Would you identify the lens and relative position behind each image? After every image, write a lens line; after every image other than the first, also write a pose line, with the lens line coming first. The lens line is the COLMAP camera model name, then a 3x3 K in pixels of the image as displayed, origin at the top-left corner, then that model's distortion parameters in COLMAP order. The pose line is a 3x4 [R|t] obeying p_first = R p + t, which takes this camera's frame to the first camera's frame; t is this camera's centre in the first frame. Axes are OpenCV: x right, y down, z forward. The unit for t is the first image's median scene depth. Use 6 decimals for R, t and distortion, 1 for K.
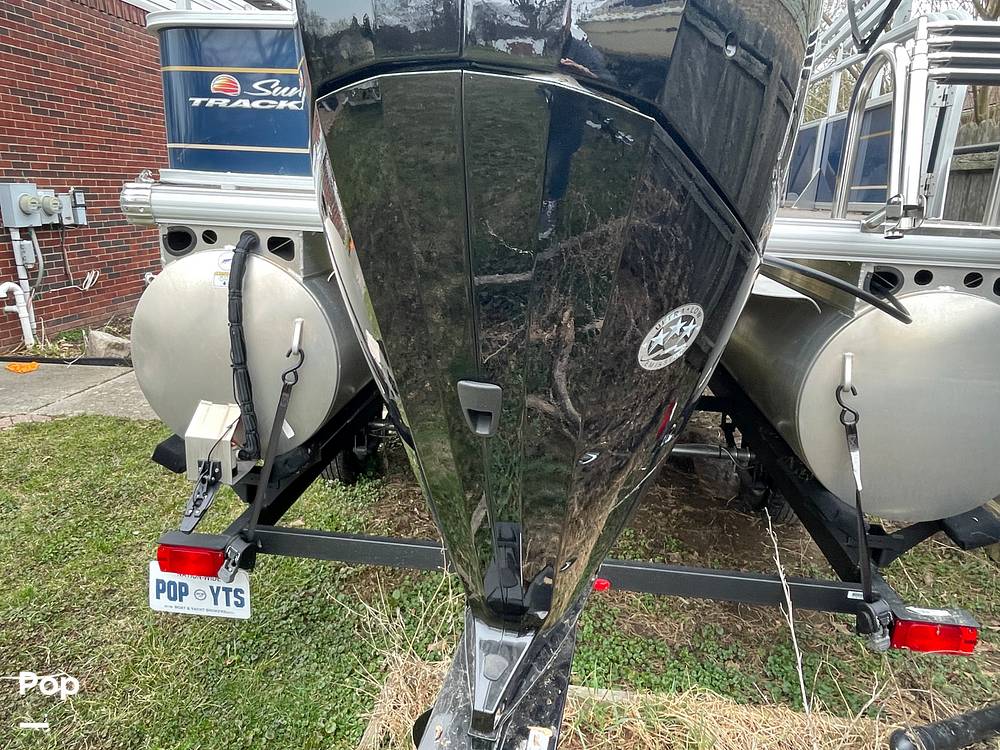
lens RADIAL K [[671.5, 0, 490.2], [0, 671.5, 377.9], [0, 0, 1]] dist [-0.003211, -0.004483]
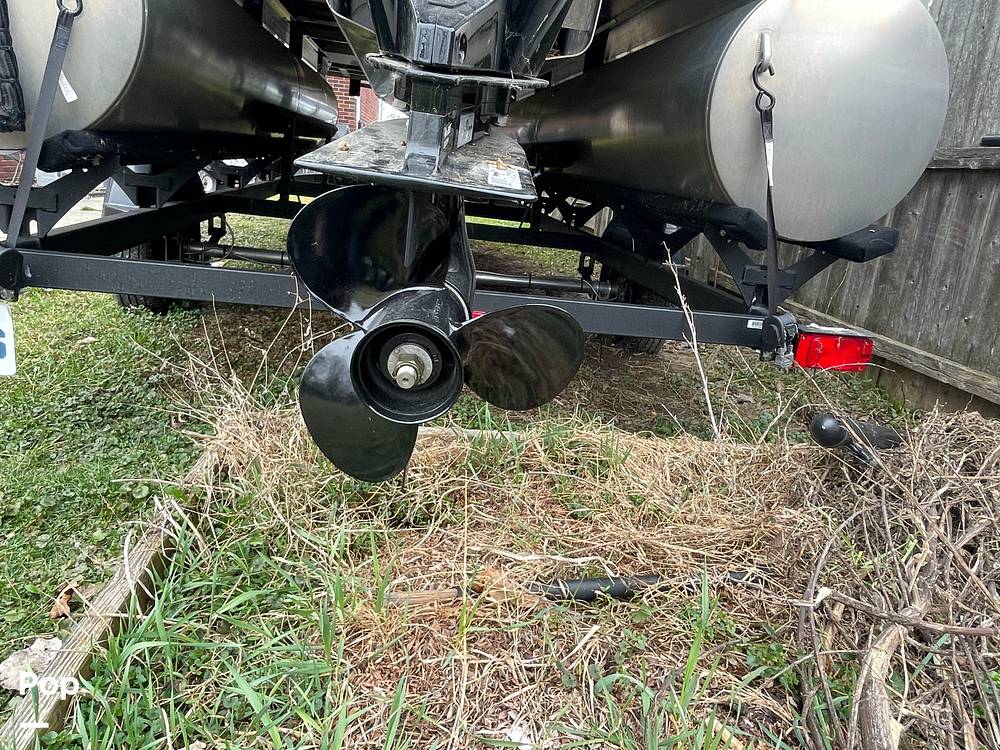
lens RADIAL K [[672.4, 0, 495.4], [0, 672.4, 371.5], [0, 0, 1]] dist [-0.001045, -0.002549]
pose [[0.965263, -0.006420, 0.261203, -0.052527], [-0.005489, 0.998979, 0.044841, 0.352902], [-0.261224, -0.044717, 0.964242, 0.185897]]
